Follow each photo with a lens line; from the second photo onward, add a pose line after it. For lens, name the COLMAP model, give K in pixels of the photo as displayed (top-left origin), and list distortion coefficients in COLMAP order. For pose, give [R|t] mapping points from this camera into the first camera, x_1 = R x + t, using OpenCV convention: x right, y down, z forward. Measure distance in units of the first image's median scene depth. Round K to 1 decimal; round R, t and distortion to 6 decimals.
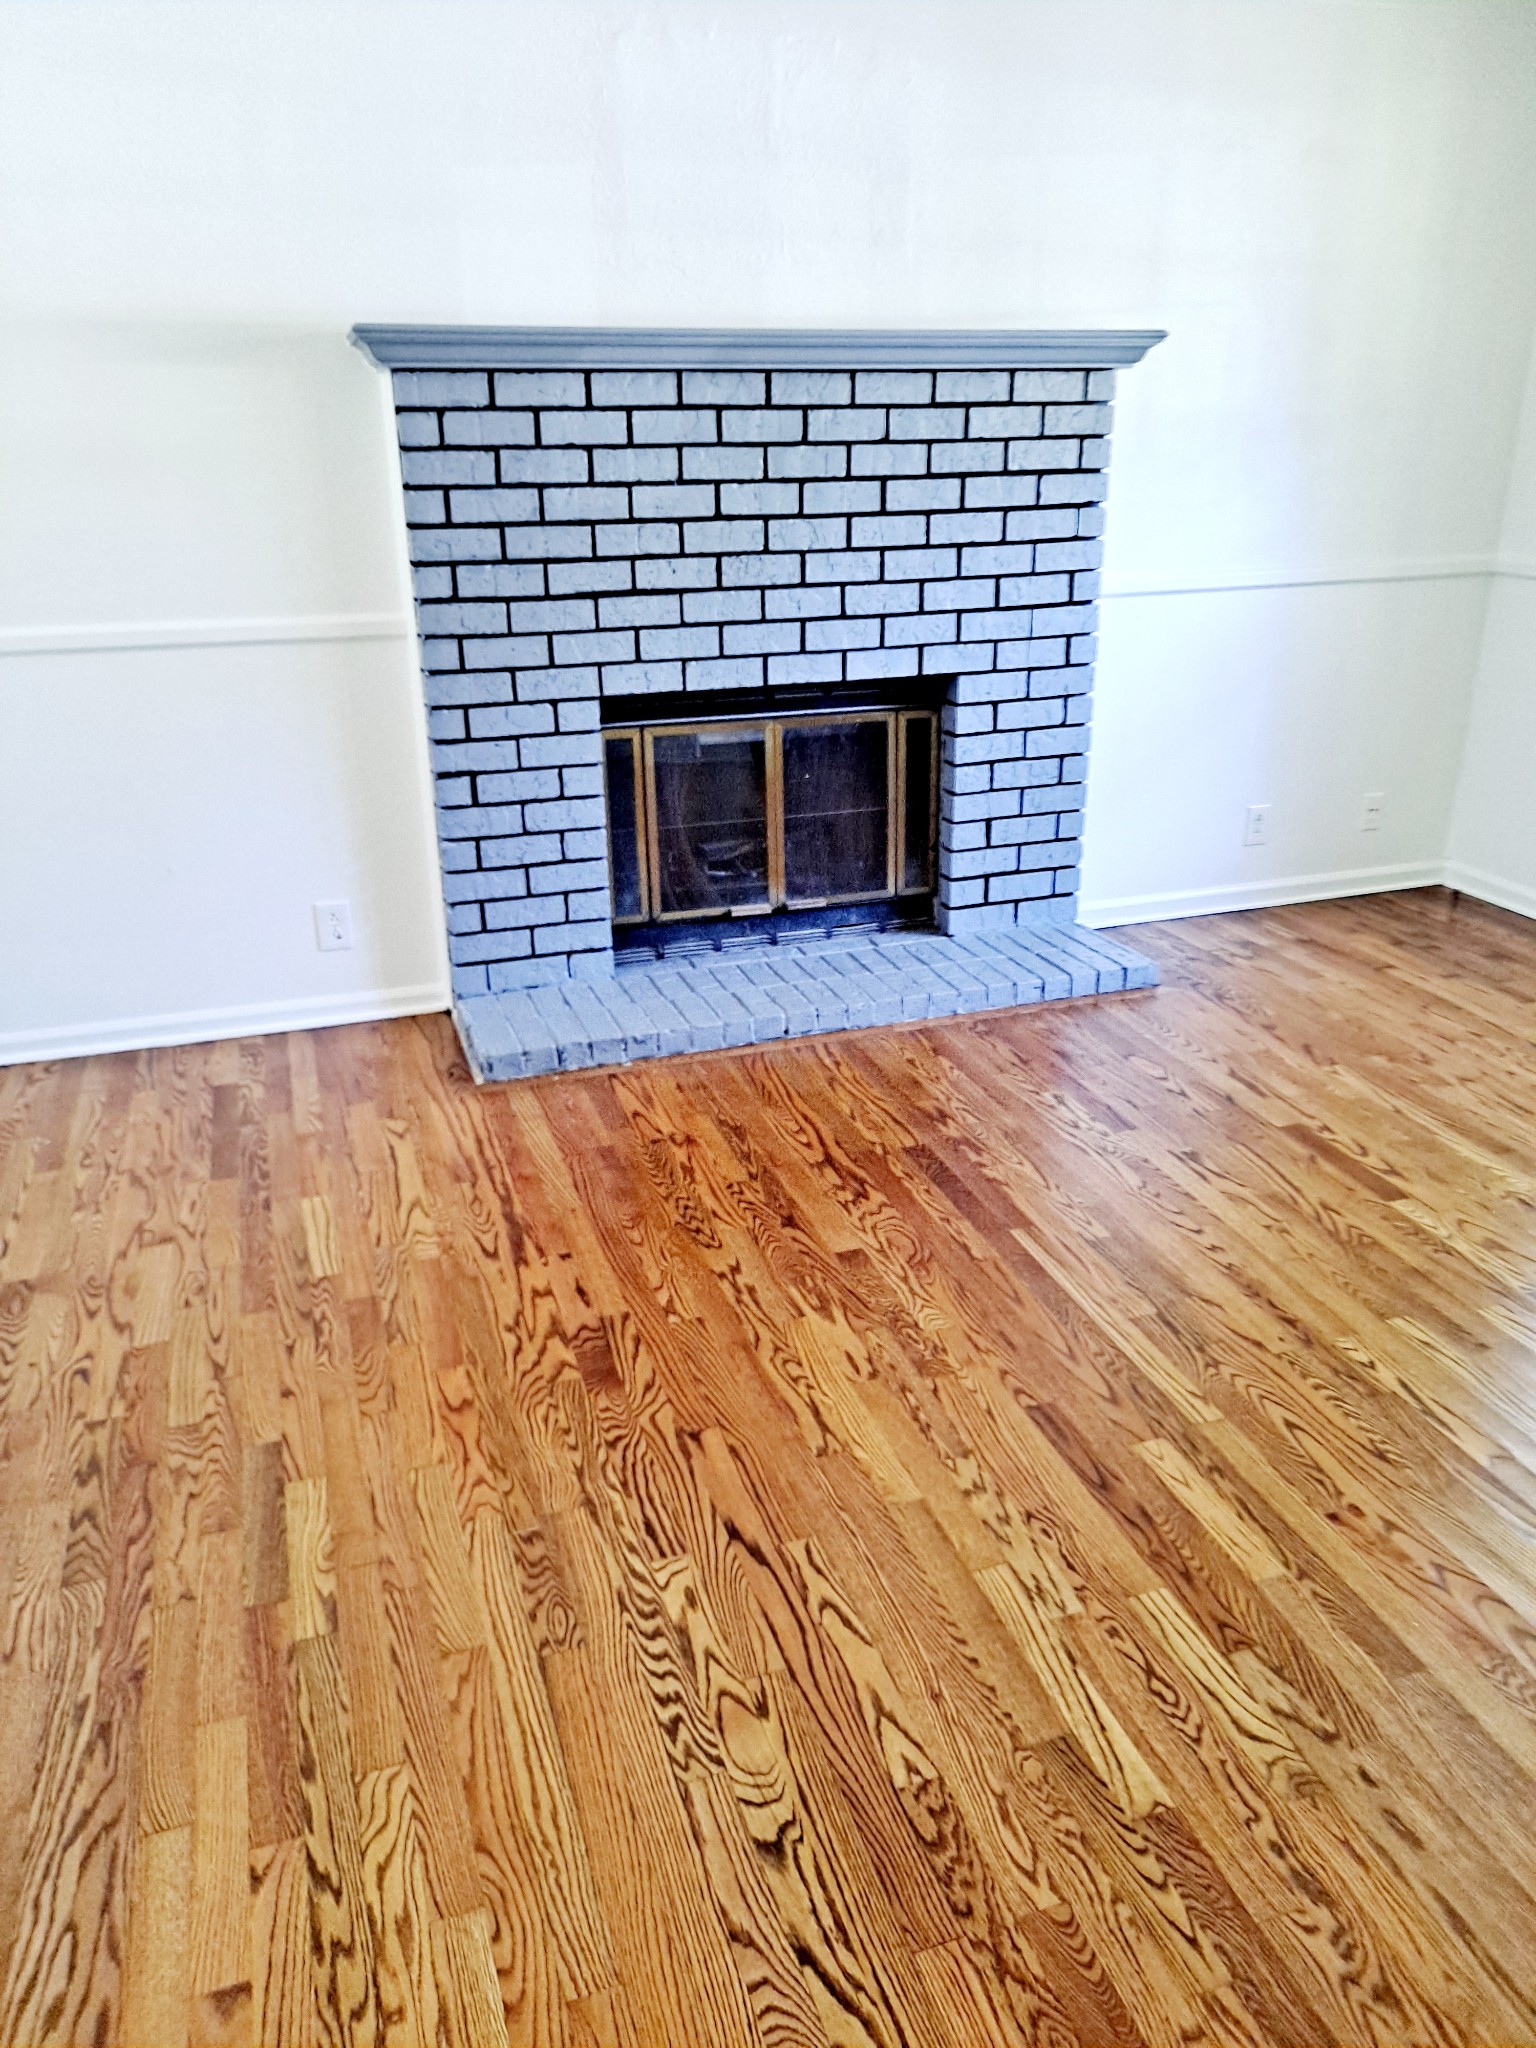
lens RADIAL K [[1553.3, 0, 783.0], [0, 1553.3, 1023.2], [0, 0, 1]] dist [0.047259, -0.021948]
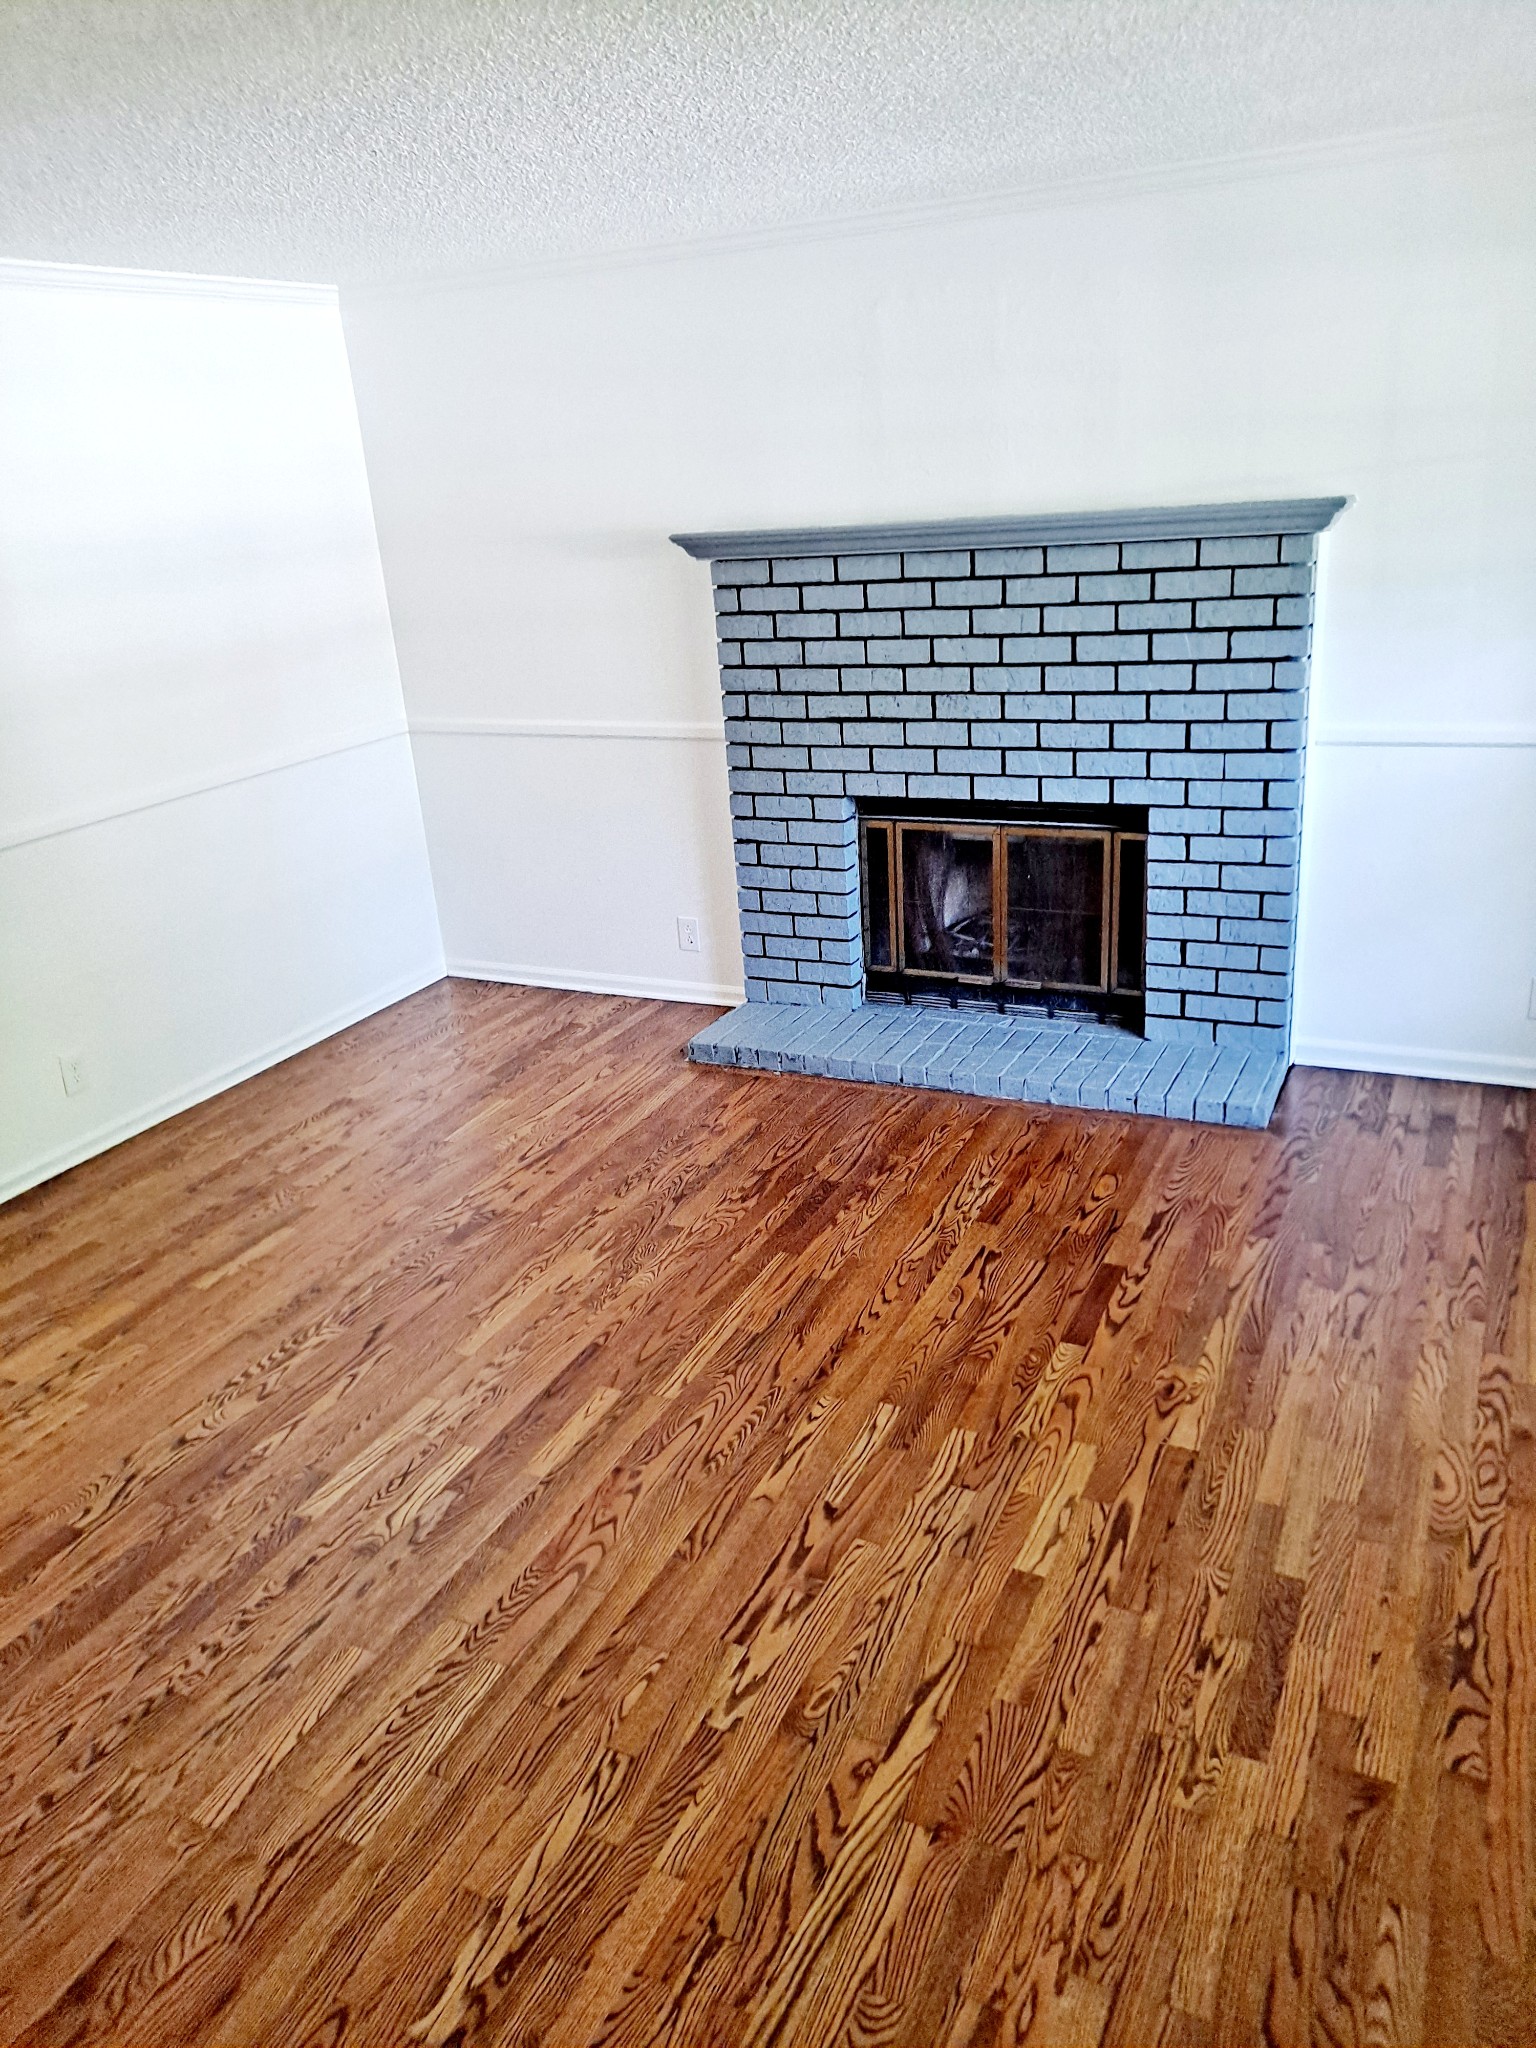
lens RADIAL K [[1553.3, 0, 778.8], [0, 1553.3, 1025.4], [0, 0, 1]] dist [0.047259, -0.021948]
pose [[0.689108, 0.211804, -0.693015, 0.793362], [-0.199942, 0.974783, 0.099105, -0.141843], [0.696530, 0.070269, 0.714079, 0.048089]]
